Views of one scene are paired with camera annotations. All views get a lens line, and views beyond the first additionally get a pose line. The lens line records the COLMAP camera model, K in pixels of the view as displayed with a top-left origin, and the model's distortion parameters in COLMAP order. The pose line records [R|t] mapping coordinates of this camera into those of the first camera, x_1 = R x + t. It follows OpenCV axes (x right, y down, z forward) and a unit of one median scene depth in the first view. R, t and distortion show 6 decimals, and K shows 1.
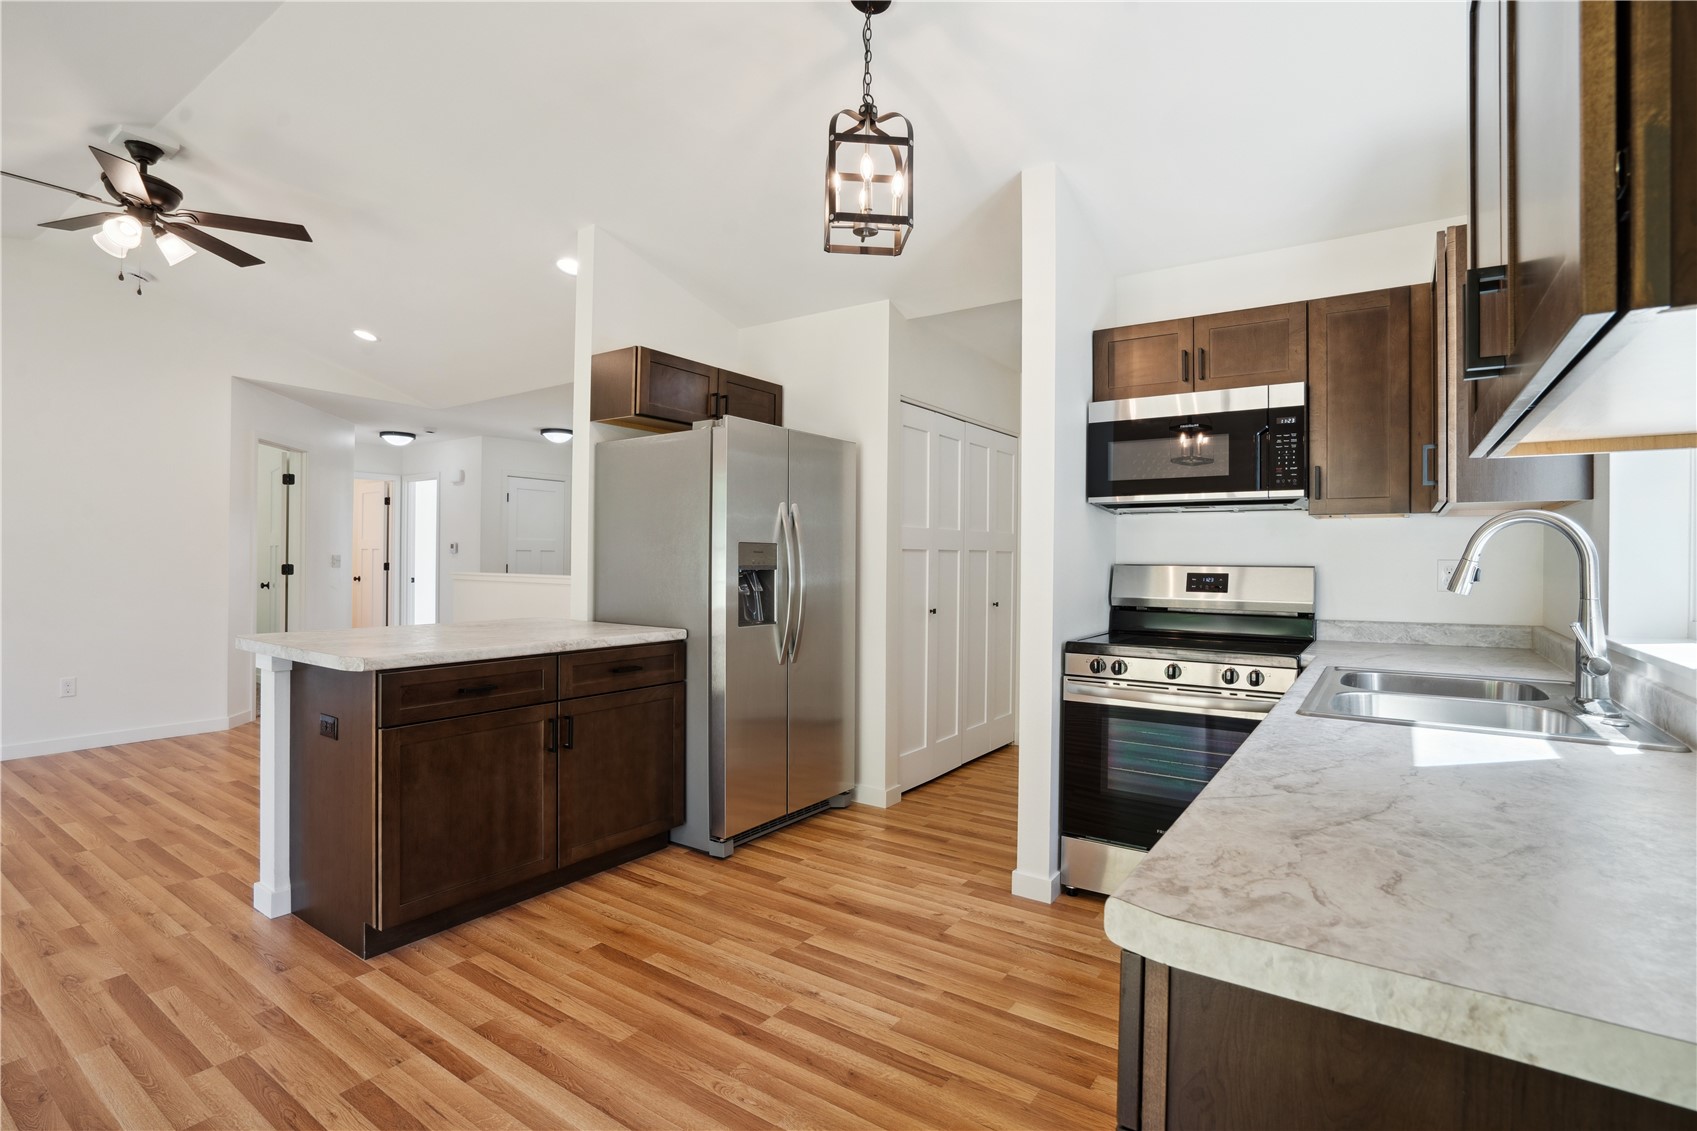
lens RADIAL K [[811.6, 0, 836.1], [0, 811.6, 557.2], [0, 0, 1]] dist [-0.030410, 0.005167]
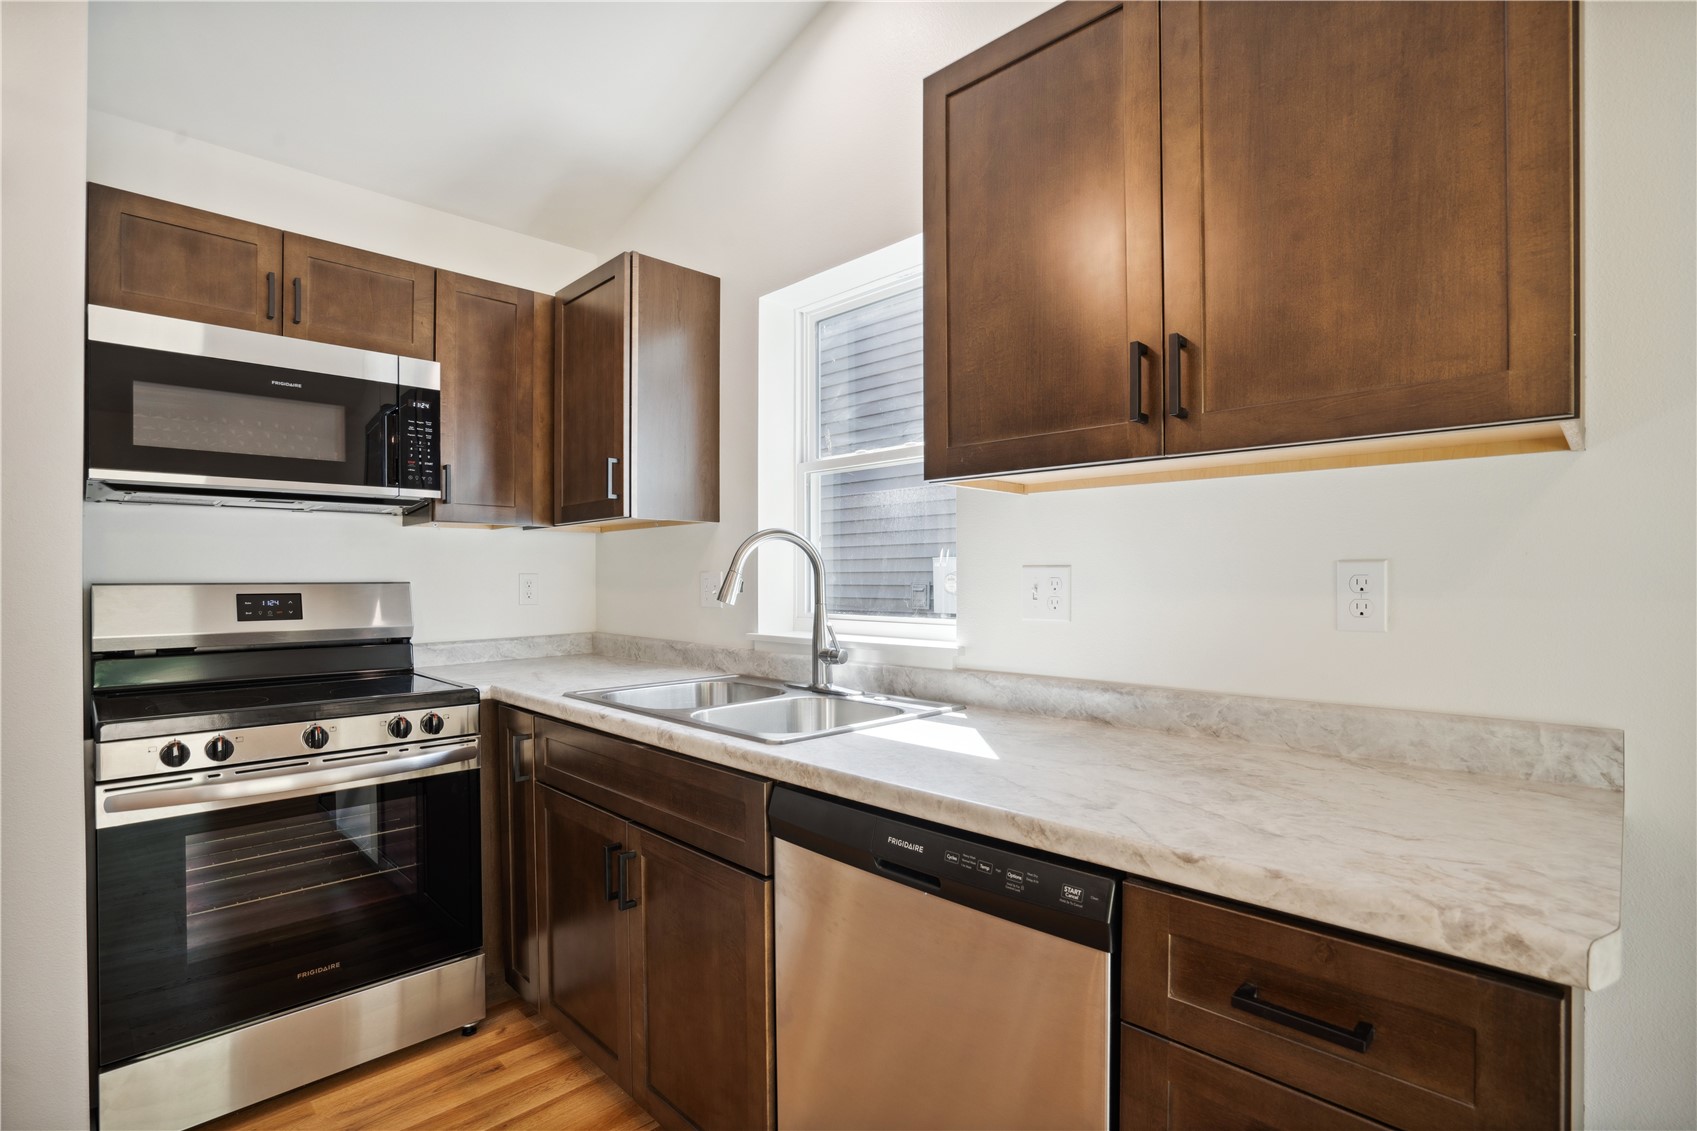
lens RADIAL K [[811.6, 0, 858.5], [0, 811.6, 572.7], [0, 0, 1]] dist [-0.030410, 0.005167]
pose [[0.174134, -0.003336, 0.984716, -0.169792], [0.002848, 0.999992, 0.002884, 0.000670], [-0.984718, 0.002302, 0.174142, 0.417234]]
